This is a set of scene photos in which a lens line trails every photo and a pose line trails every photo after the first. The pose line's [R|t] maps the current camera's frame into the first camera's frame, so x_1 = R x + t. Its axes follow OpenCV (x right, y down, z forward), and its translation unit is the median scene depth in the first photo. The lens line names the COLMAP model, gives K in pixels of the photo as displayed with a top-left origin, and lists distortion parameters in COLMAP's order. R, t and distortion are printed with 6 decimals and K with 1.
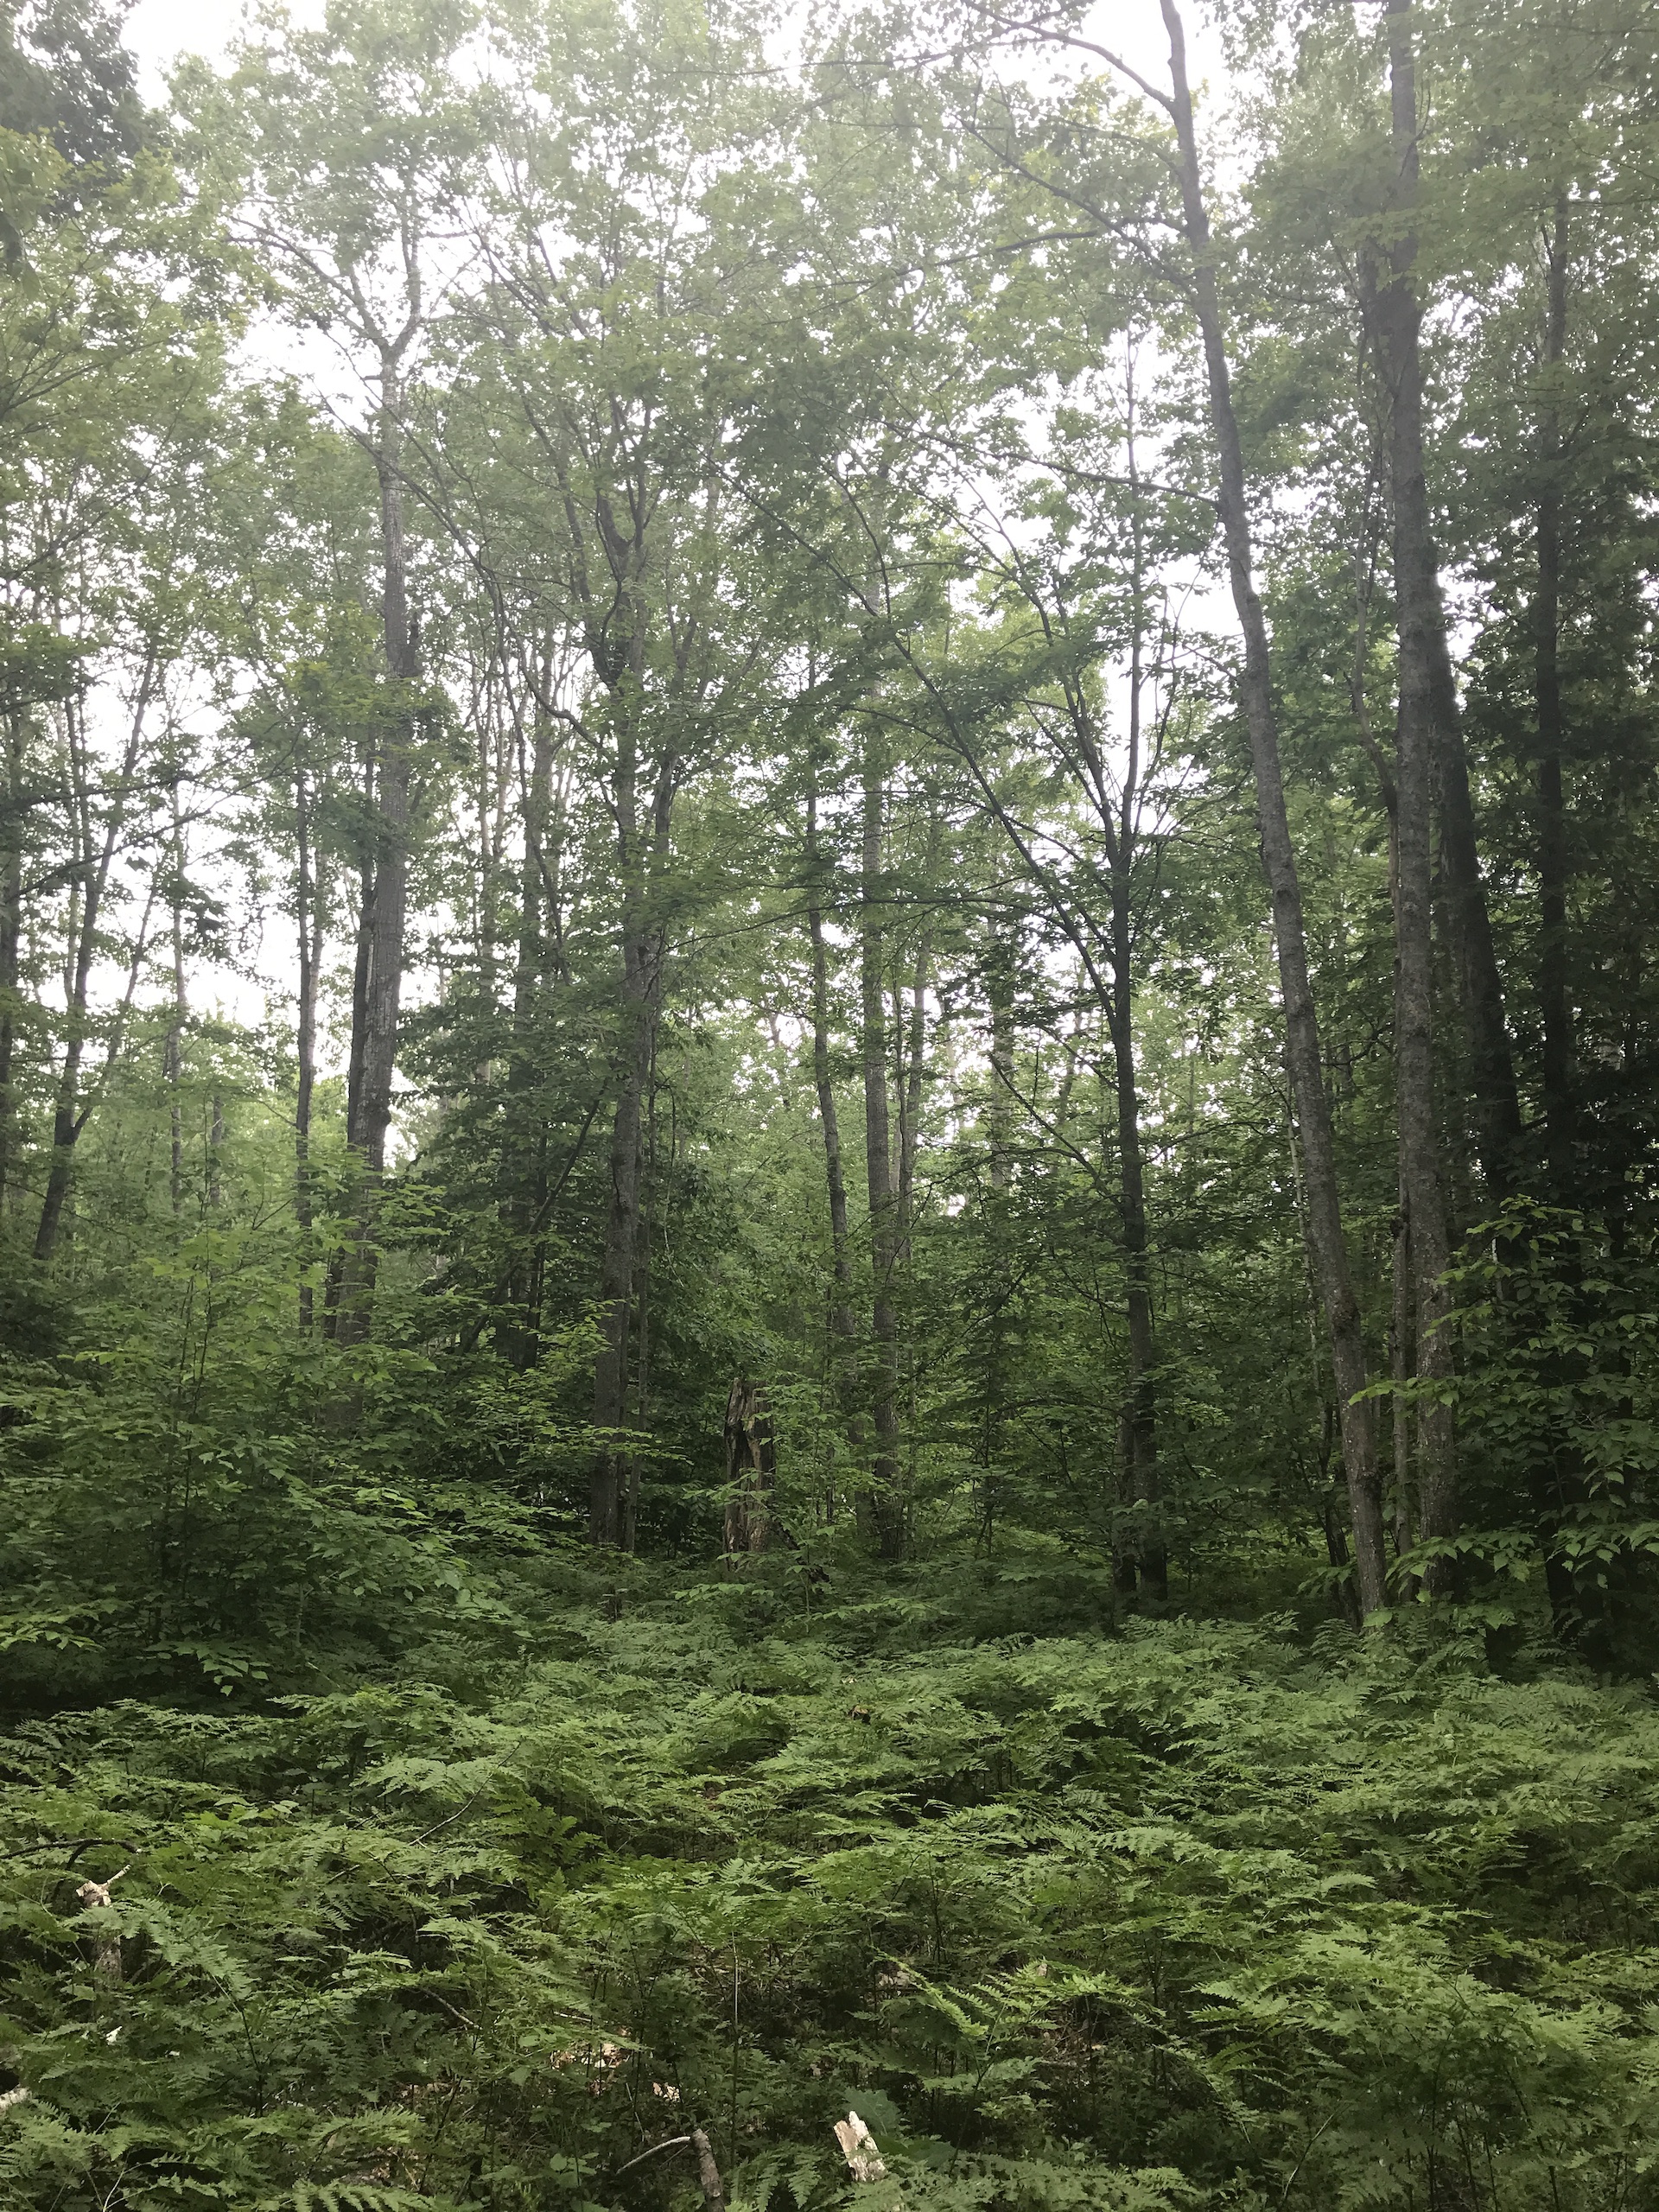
lens RADIAL K [[1778.8, 0, 852.5], [0, 1778.8, 1088.2], [0, 0, 1]] dist [0.022579, -0.026006]
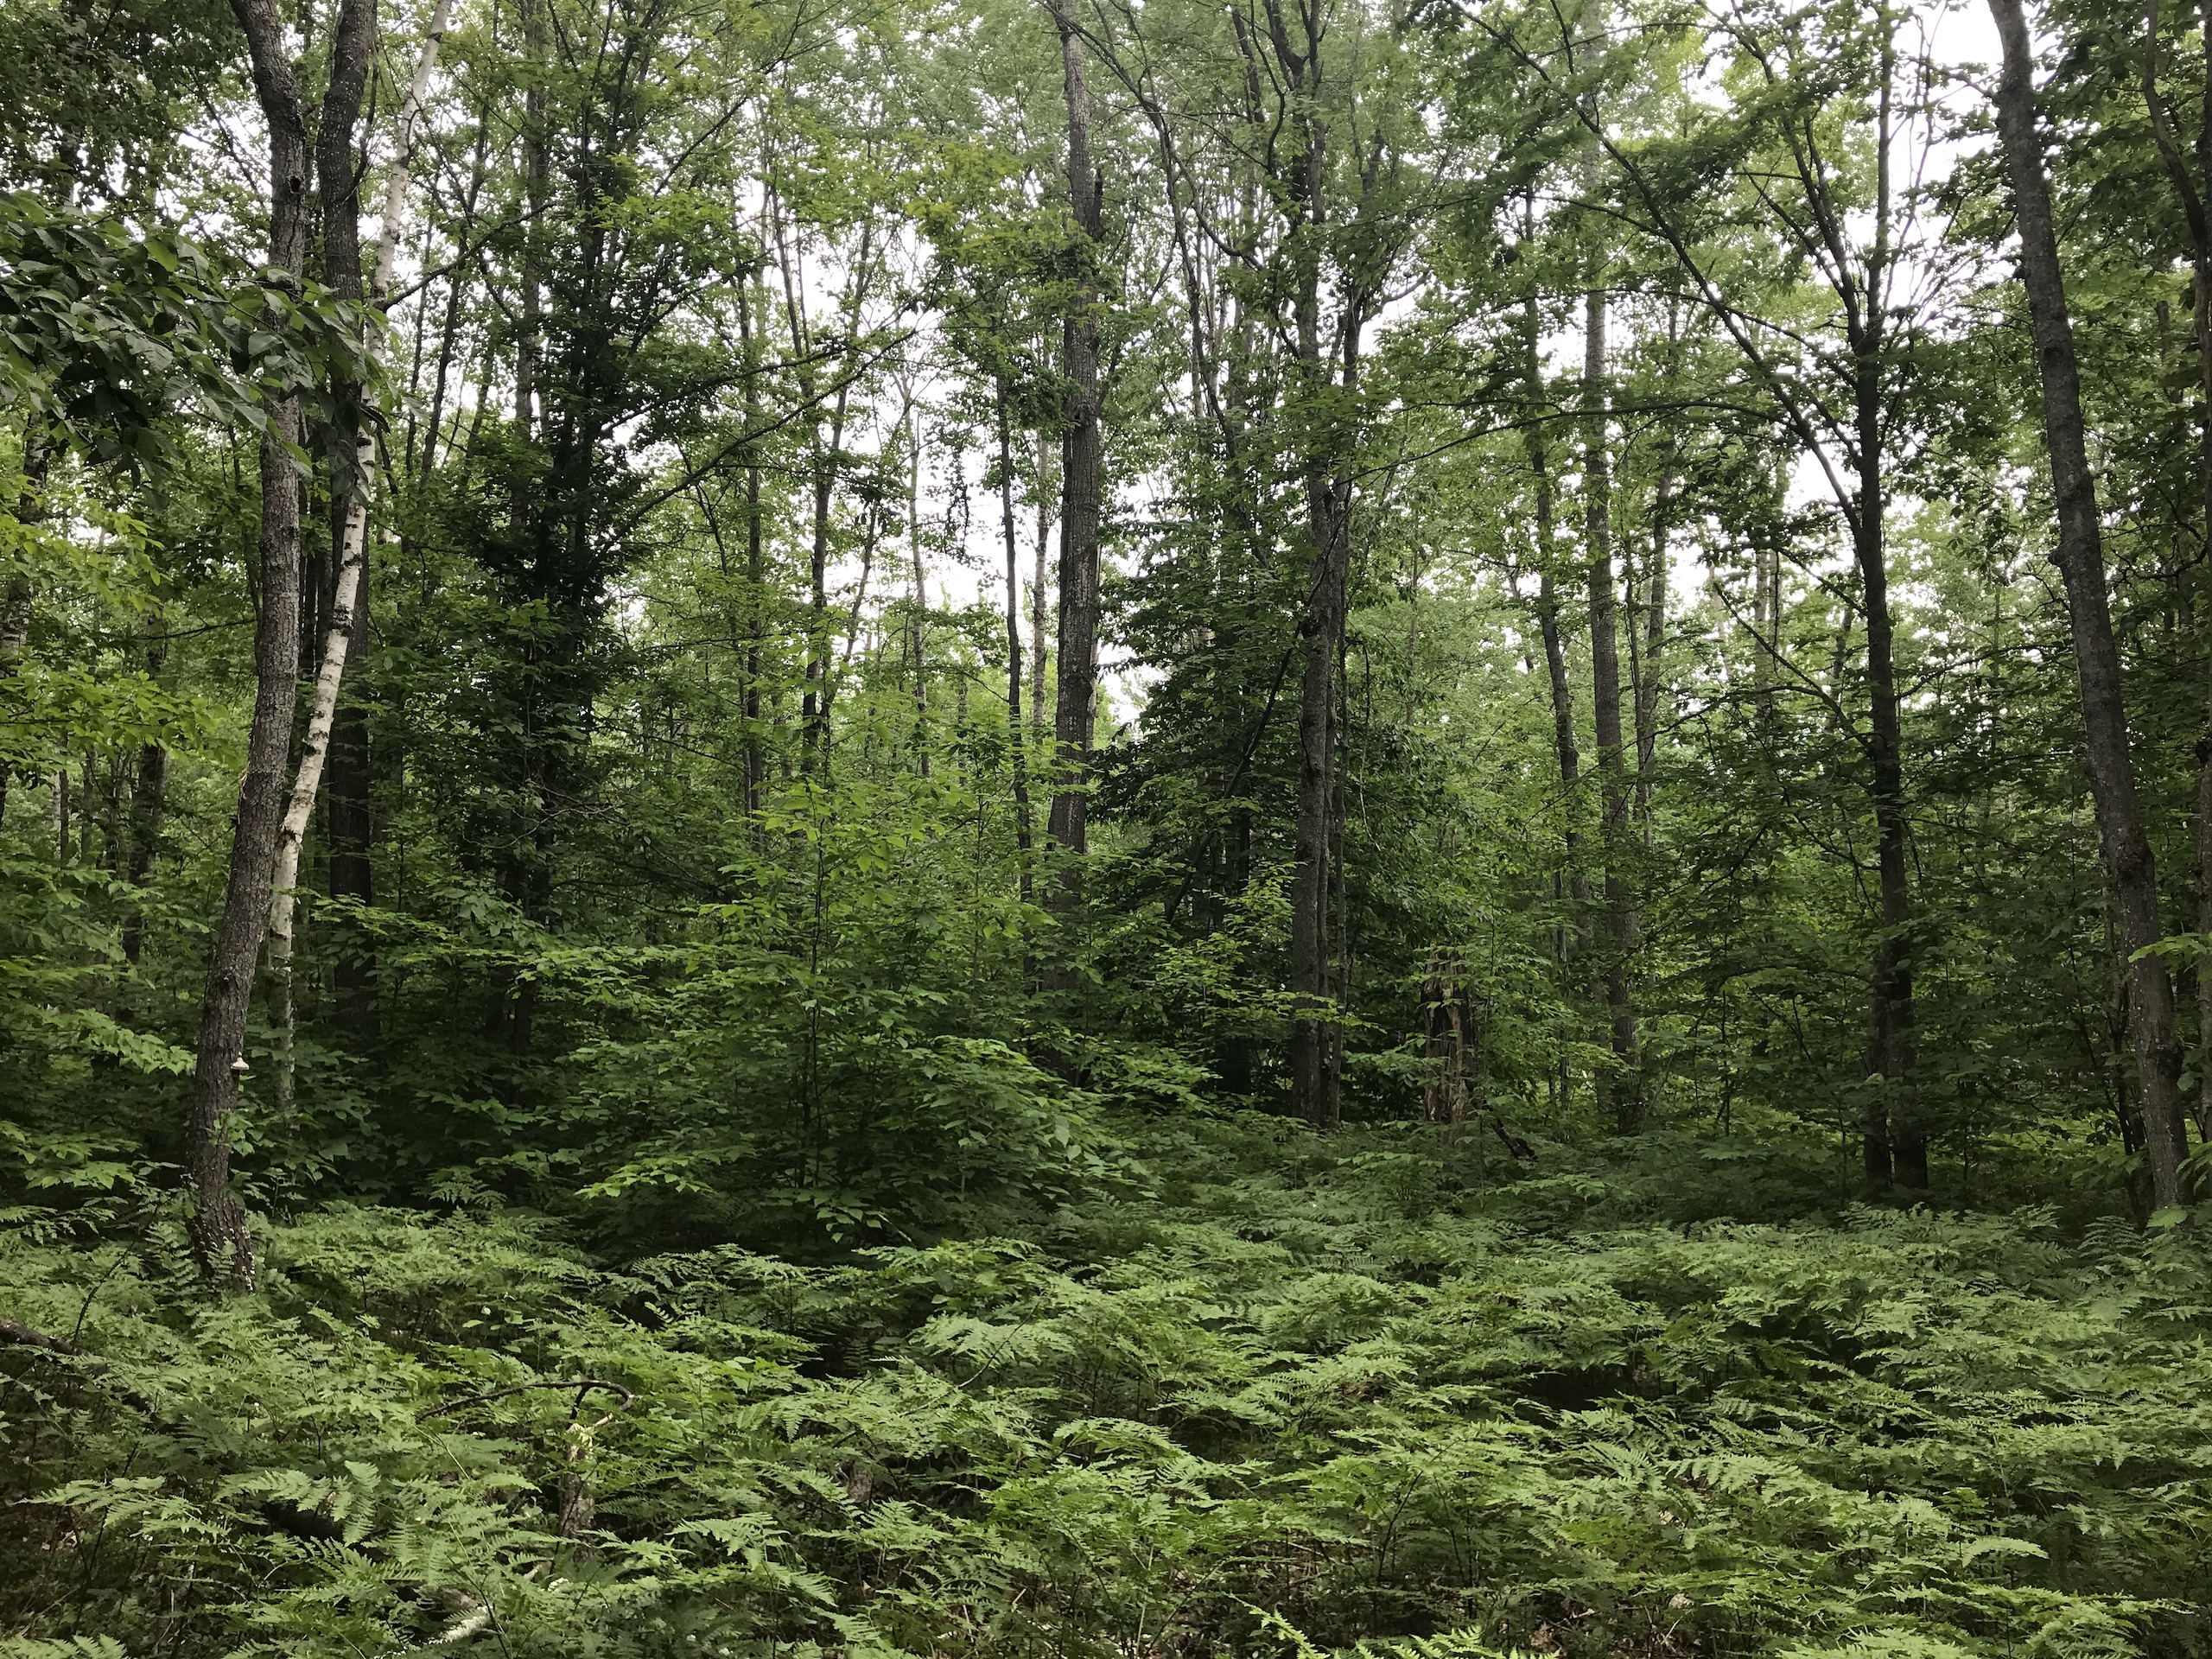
lens RADIAL K [[1778.8, 0, 1113.3], [0, 1778.8, 815.0], [0, 0, 1]] dist [0.022579, -0.026006]
pose [[0.960549, -0.022352, -0.277211, 0.060187], [0.044875, 0.996160, 0.075172, 0.027675], [0.274466, -0.084646, 0.957864, 0.089900]]
